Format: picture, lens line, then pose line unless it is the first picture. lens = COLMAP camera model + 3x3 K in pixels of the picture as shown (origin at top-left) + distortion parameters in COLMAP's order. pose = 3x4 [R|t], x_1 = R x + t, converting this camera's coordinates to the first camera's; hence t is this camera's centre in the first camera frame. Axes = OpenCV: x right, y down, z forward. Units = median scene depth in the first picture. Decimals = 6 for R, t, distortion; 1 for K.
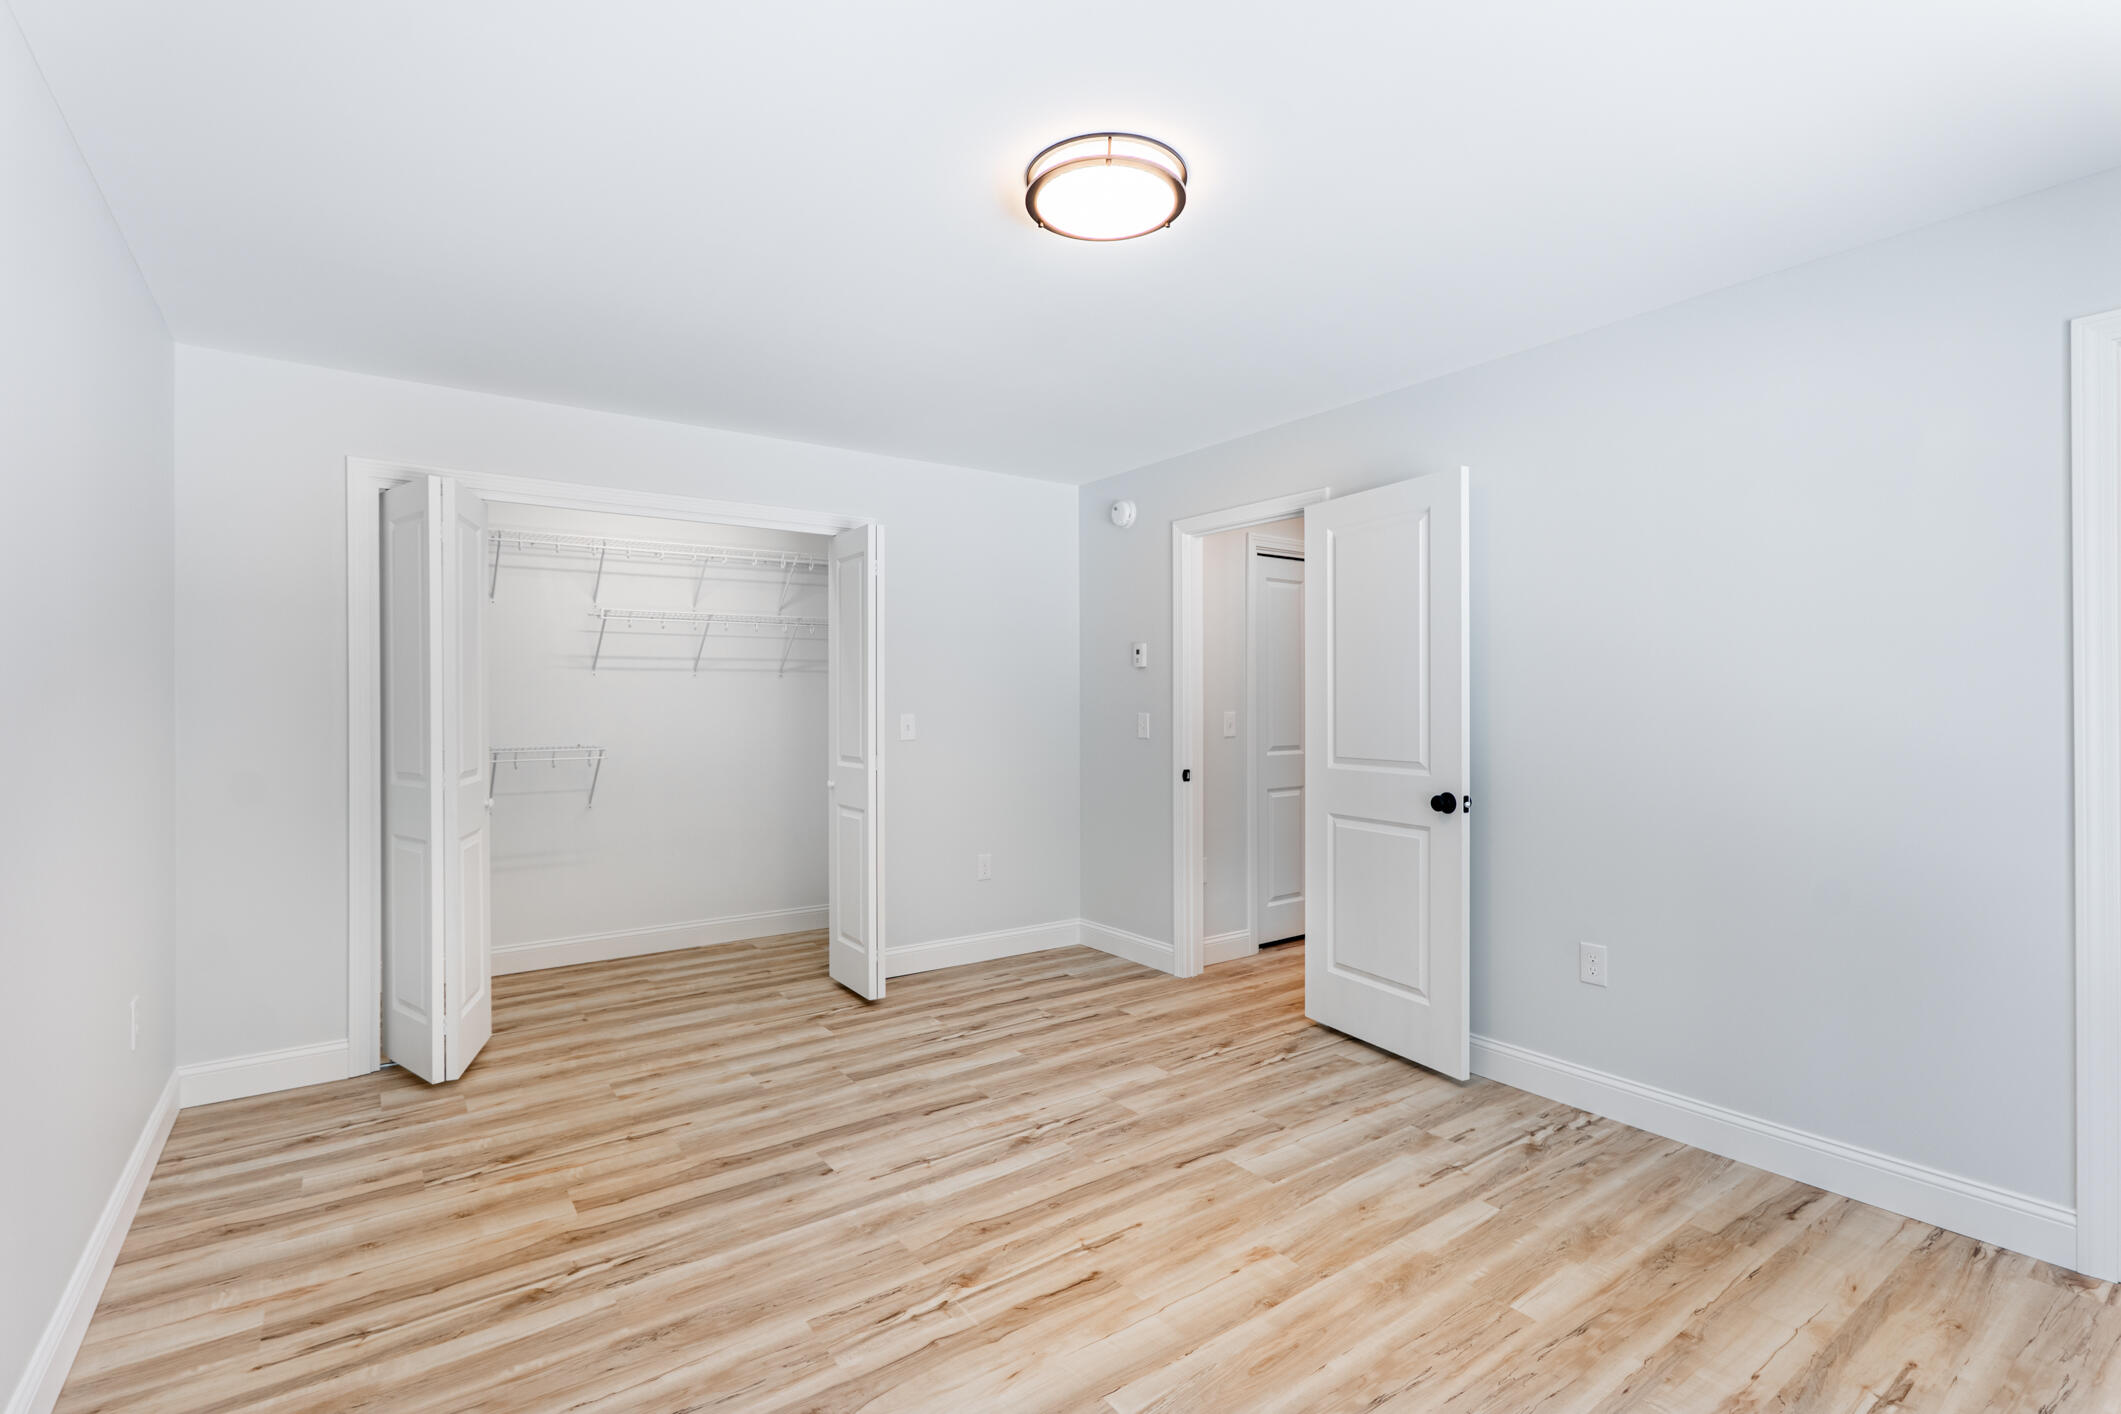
lens RADIAL K [[988.6, 0, 1063.6], [0, 988.6, 716.9], [0, 0, 1]] dist [0.003516, -0.000369]
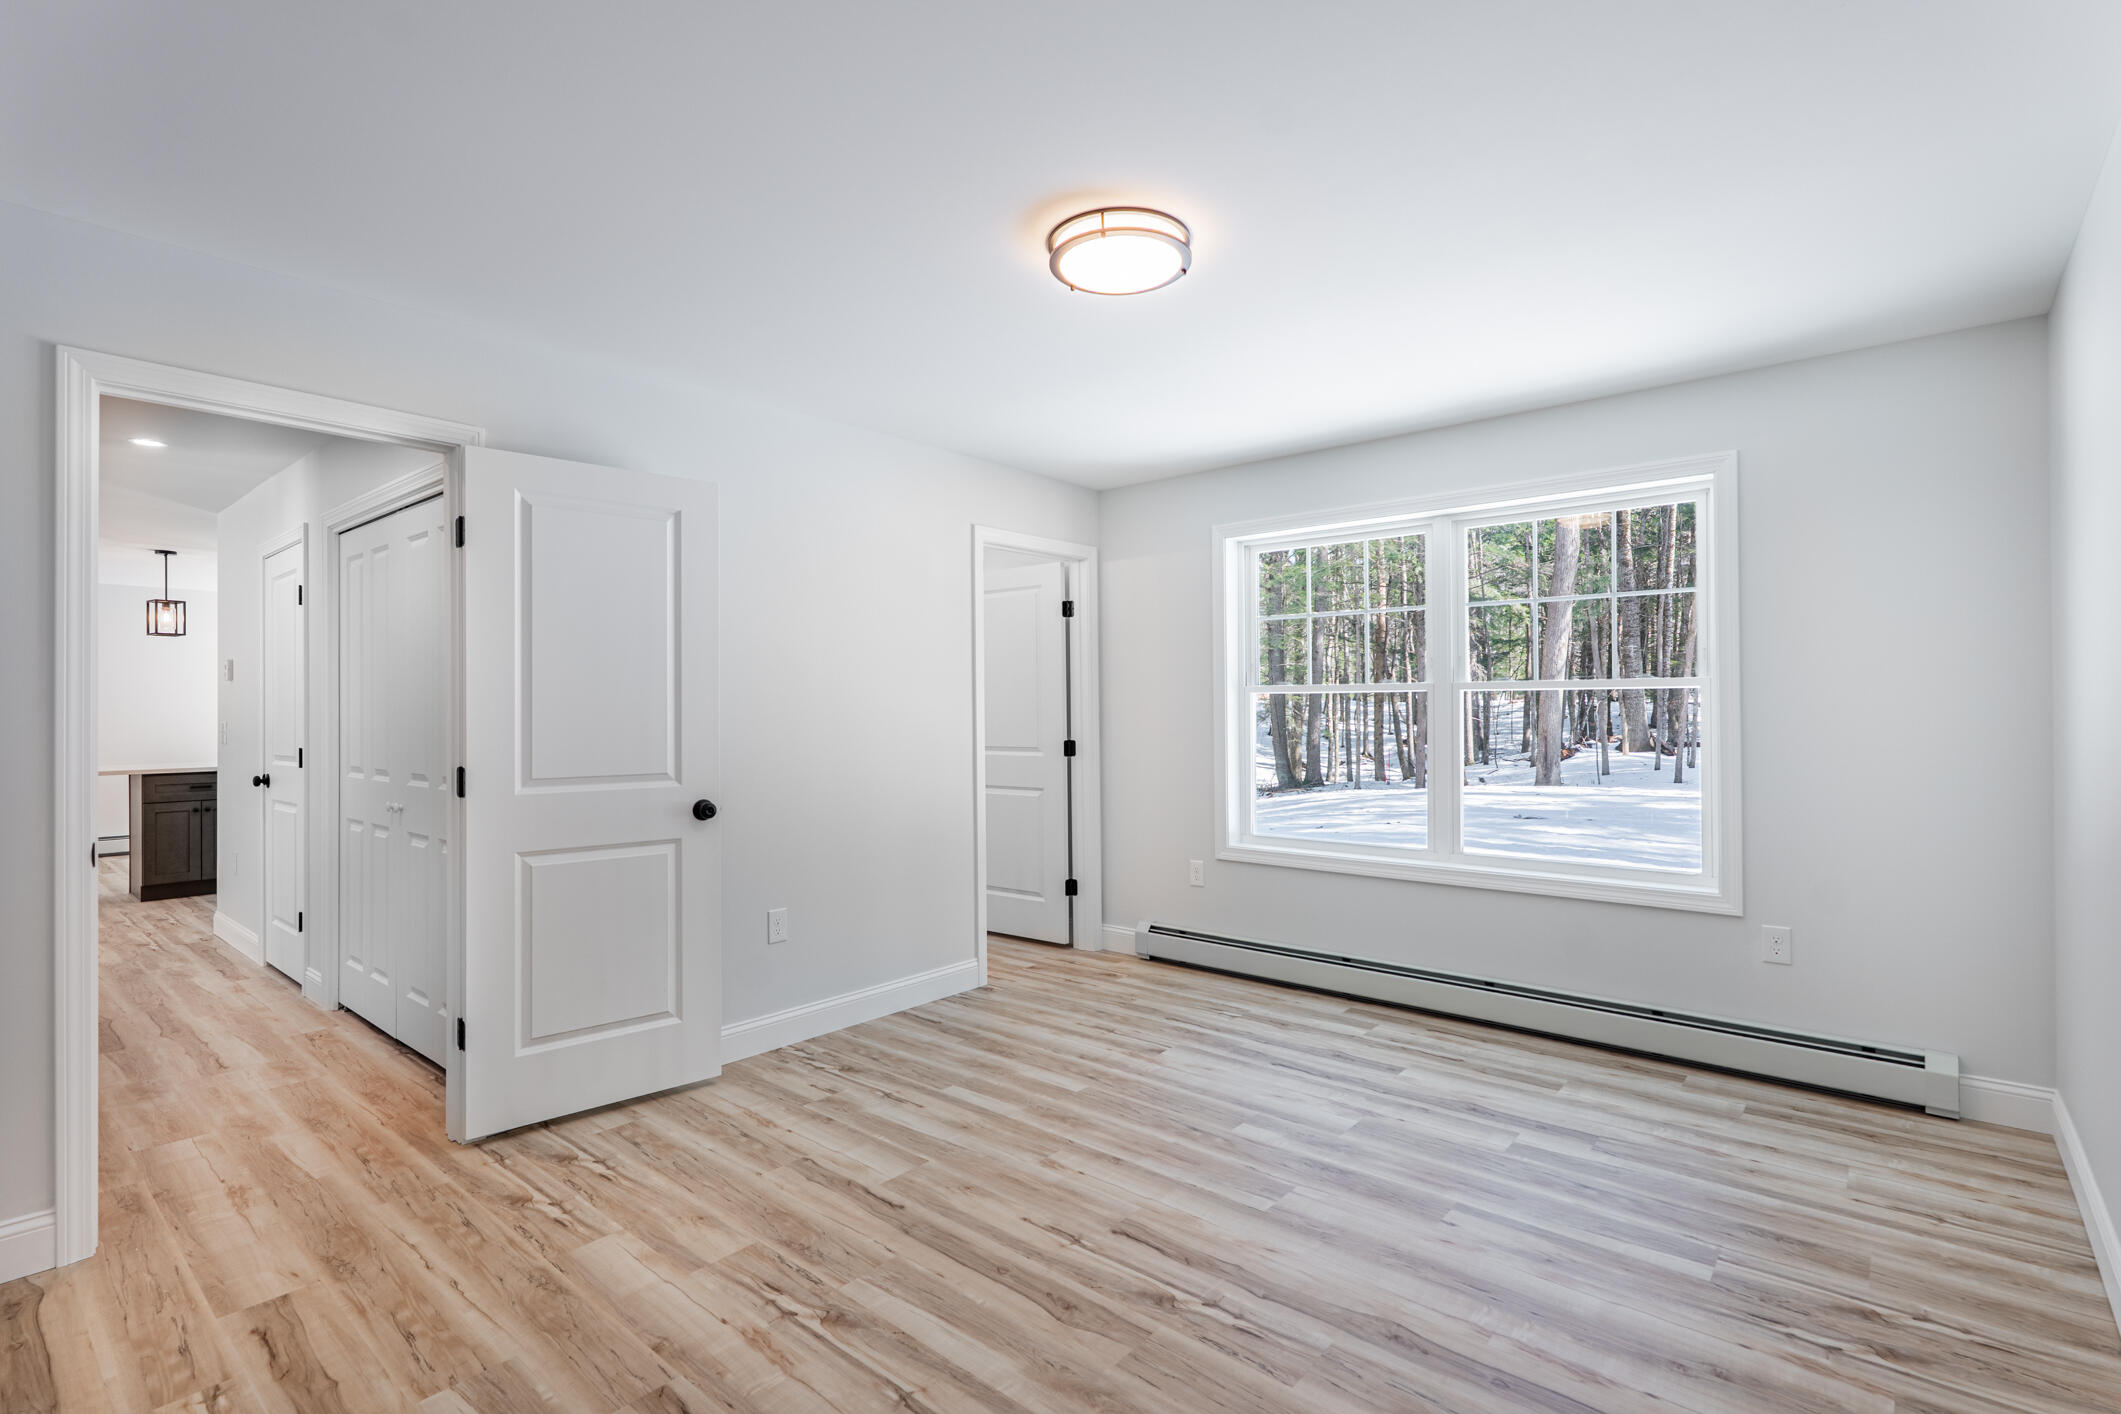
lens RADIAL K [[988.6, 0, 1063.6], [0, 988.6, 716.9], [0, 0, 1]] dist [0.003516, -0.000369]
pose [[-0.244148, -0.002088, 0.969736, -0.764262], [0.017660, 0.999822, 0.006599, -0.009749], [-0.969577, 0.018737, -0.244068, 0.992623]]
